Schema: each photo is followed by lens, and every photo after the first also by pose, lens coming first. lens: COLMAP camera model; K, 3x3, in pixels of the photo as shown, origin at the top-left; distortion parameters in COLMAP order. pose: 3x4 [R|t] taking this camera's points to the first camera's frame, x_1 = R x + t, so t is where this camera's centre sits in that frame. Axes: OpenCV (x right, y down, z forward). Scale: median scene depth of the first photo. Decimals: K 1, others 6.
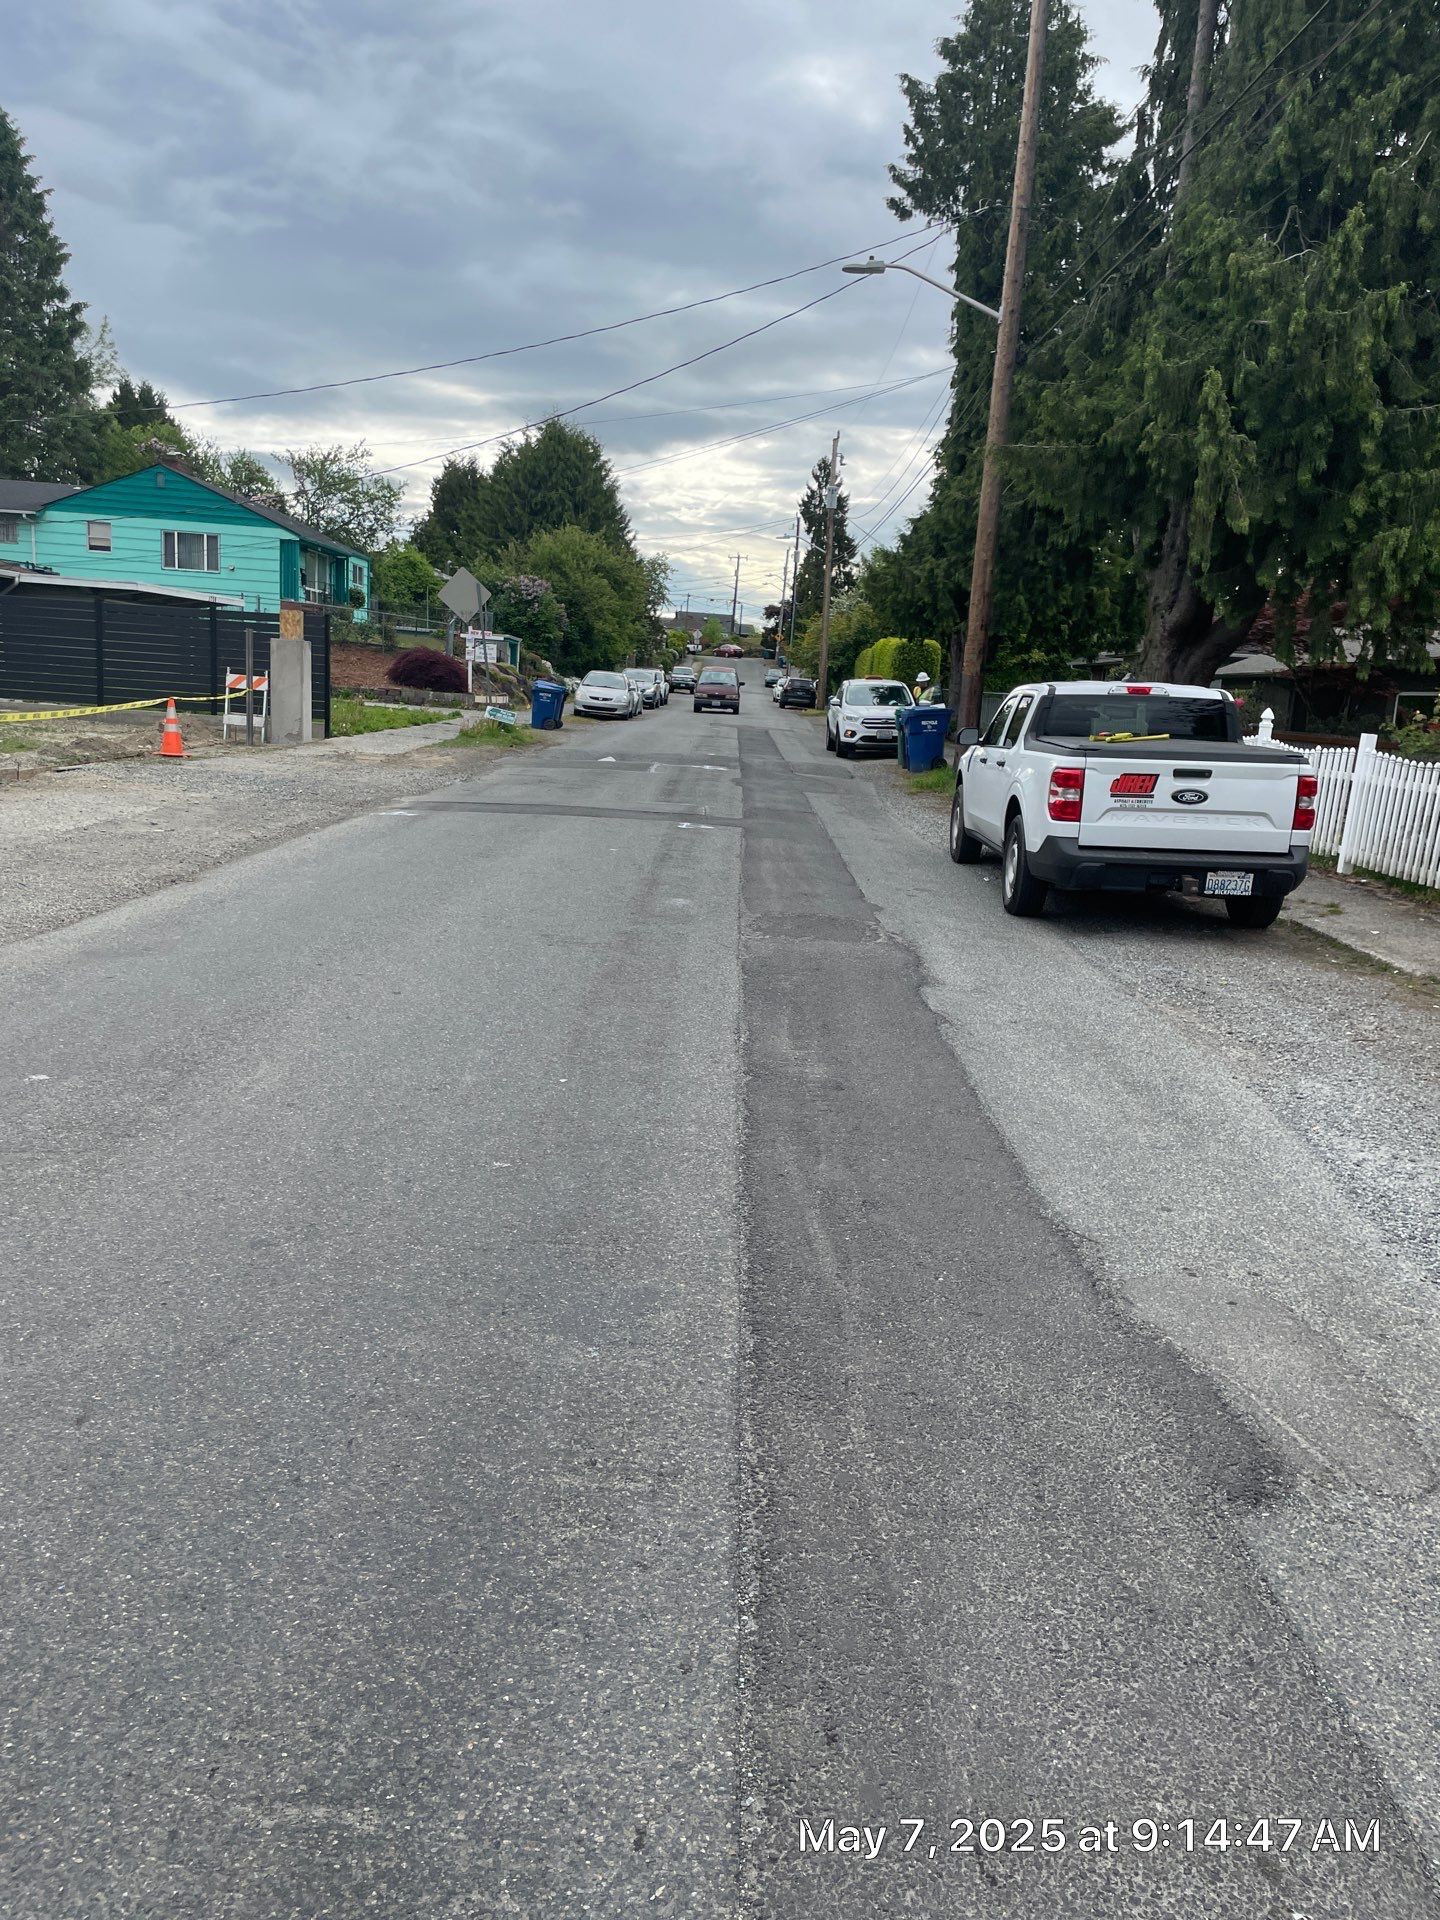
lens RADIAL K [[1327.5, 0, 720.0], [0, 1327.5, 960.0], [0, 0, 1]] dist [0.053924, 0.000109]
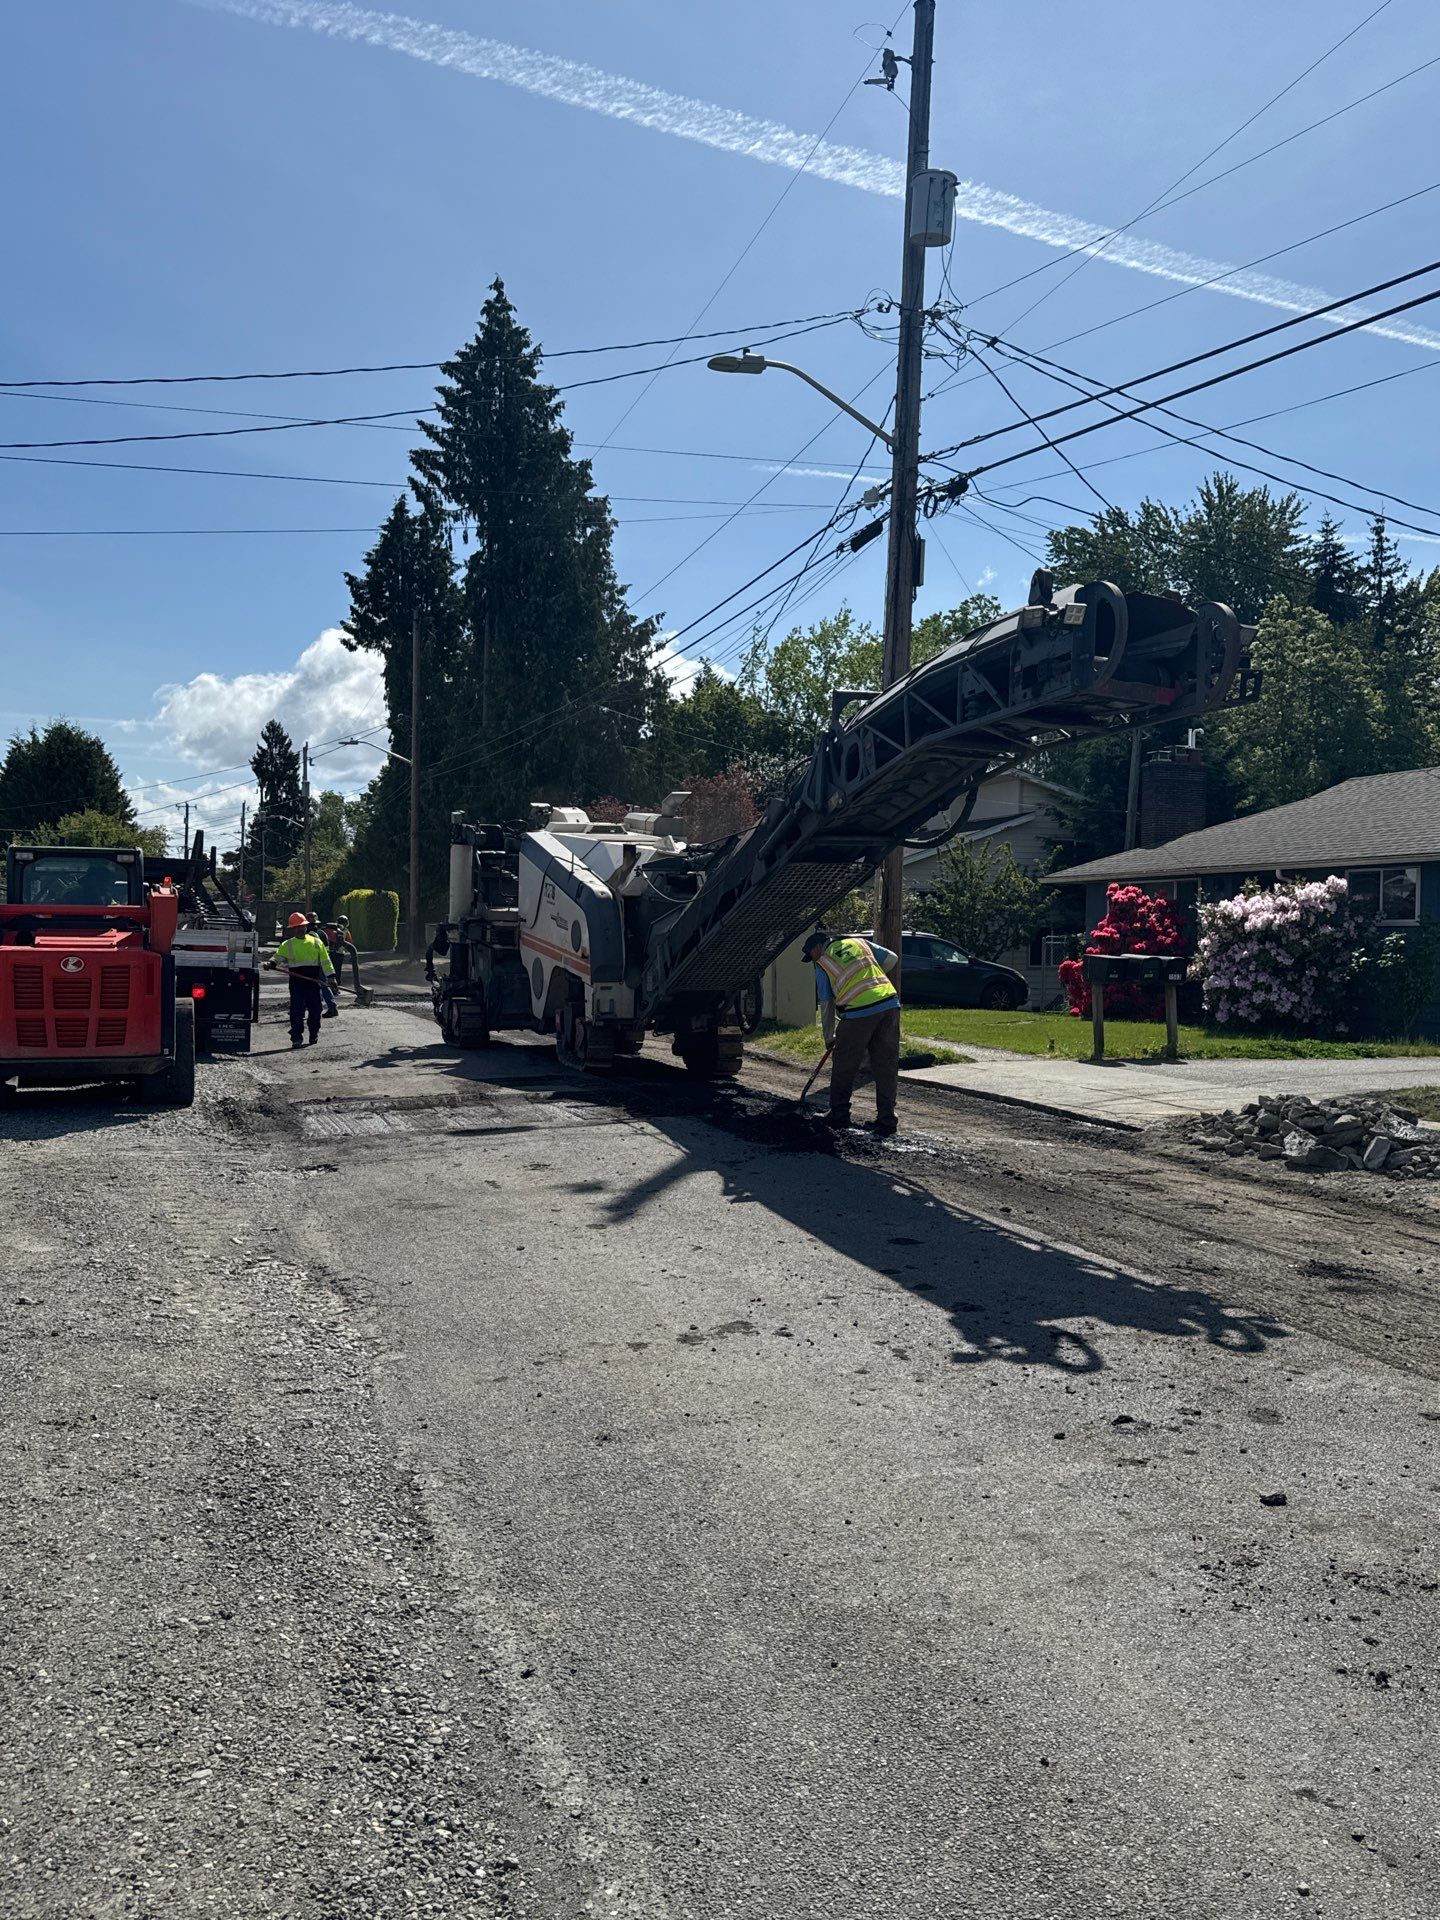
lens RADIAL K [[1327.5, 0, 720.0], [0, 1327.5, 960.0], [0, 0, 1]] dist [0.053924, 0.000109]
pose [[0.921407, -0.052018, 0.385101, -0.046618], [0.116726, 0.982285, -0.146600, 0.055613], [-0.370653, 0.180029, 0.911156, -0.279185]]
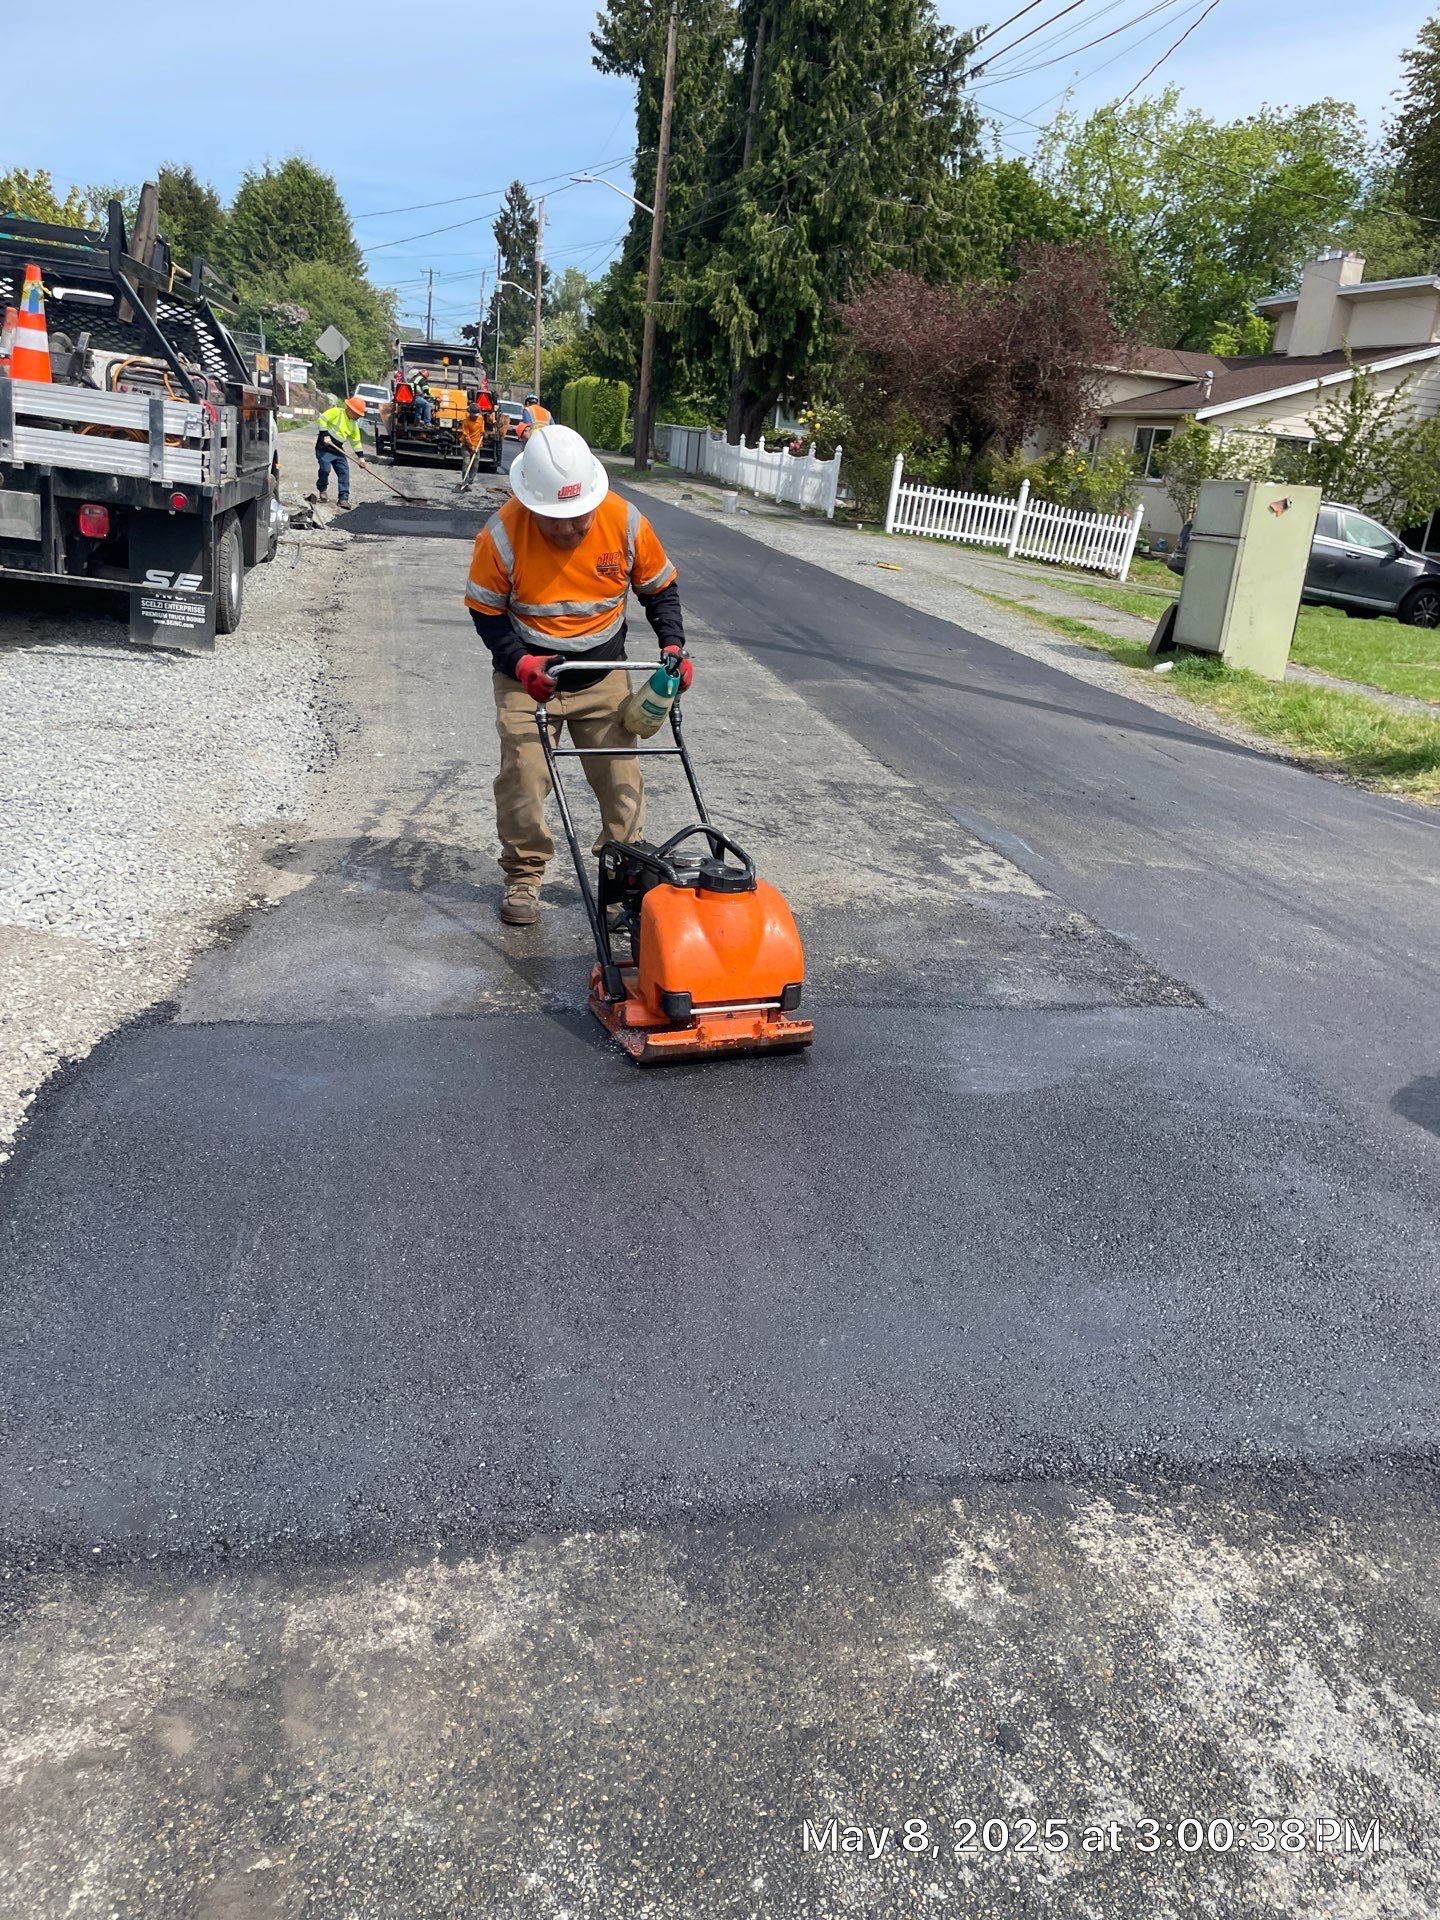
lens RADIAL K [[1447.5, 0, 720.0], [0, 1447.5, 960.0], [0, 0, 1]] dist [-0.000378, 0.000677]
pose [[0.974535, -0.032095, 0.221929, -0.107796], [-0.004041, 0.987030, 0.160488, 0.123470], [-0.224201, -0.157298, 0.961765, -0.629381]]
